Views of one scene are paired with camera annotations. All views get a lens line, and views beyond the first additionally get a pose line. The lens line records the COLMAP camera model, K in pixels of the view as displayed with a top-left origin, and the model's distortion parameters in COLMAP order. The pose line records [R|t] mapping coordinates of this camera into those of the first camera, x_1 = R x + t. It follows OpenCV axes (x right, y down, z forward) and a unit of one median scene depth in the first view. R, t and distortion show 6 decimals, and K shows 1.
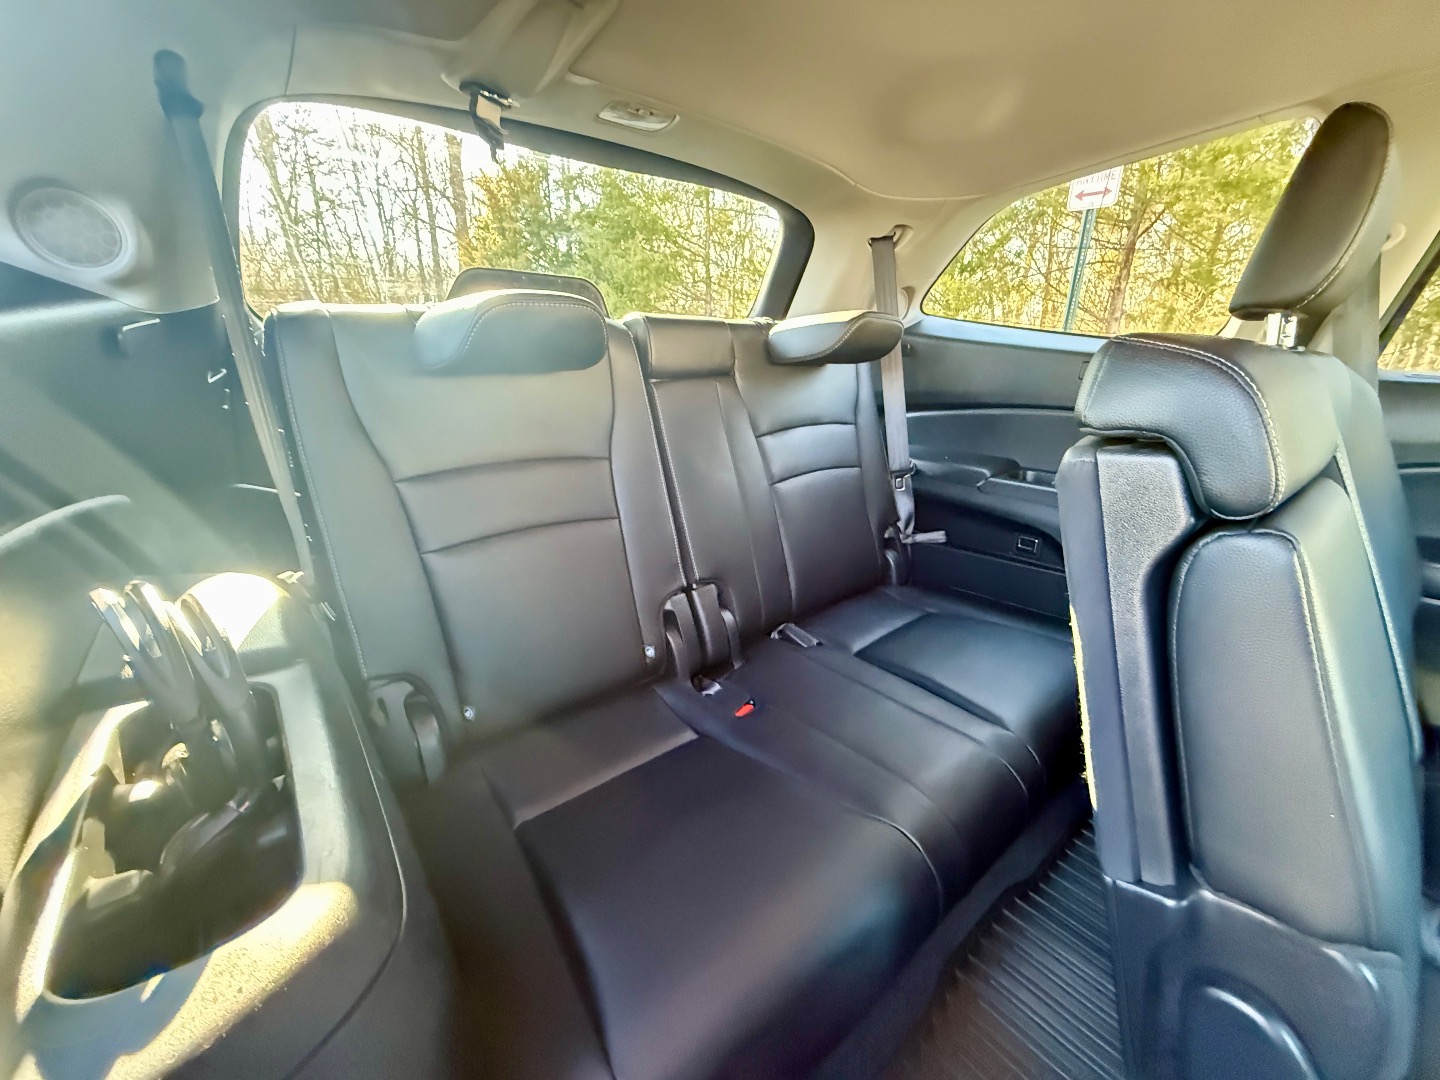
lens RADIAL K [[575.9, 0, 714.0], [0, 575.9, 537.7], [0, 0, 1]] dist [0.000349, -0.000136]
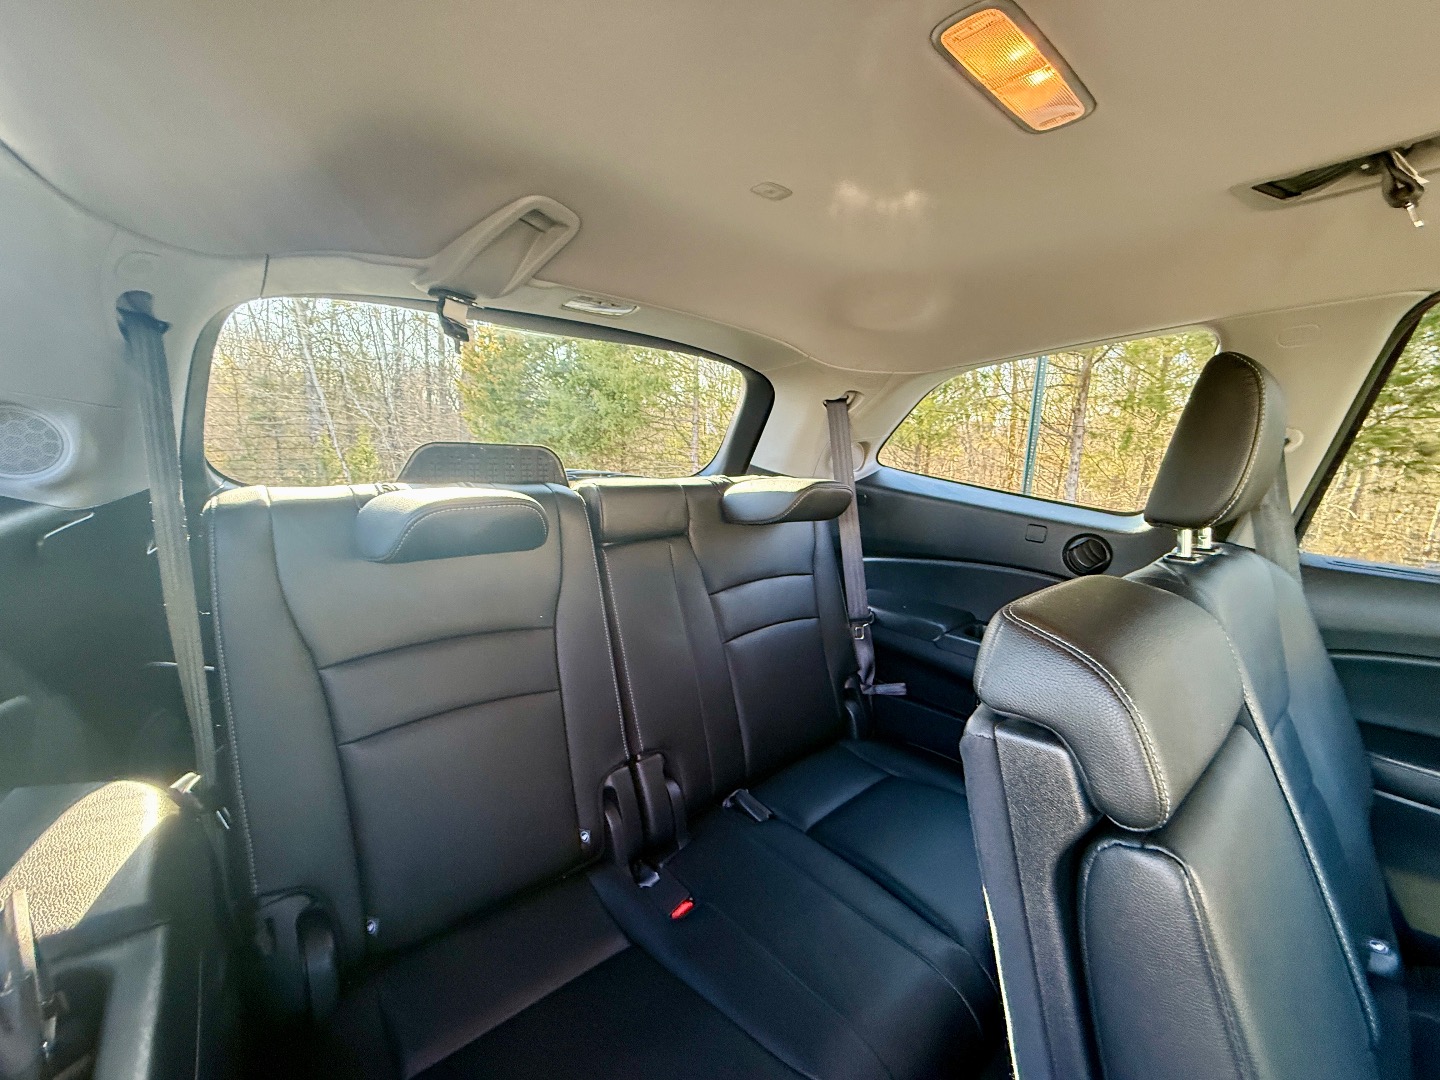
lens RADIAL K [[575.9, 0, 714.0], [0, 575.9, 537.7], [0, 0, 1]] dist [0.000349, -0.000136]
pose [[0.999565, 0.020544, 0.021167, 0.062632], [-0.016913, 0.987076, -0.159360, -0.124167], [-0.024167, 0.158932, 0.986994, -0.006976]]
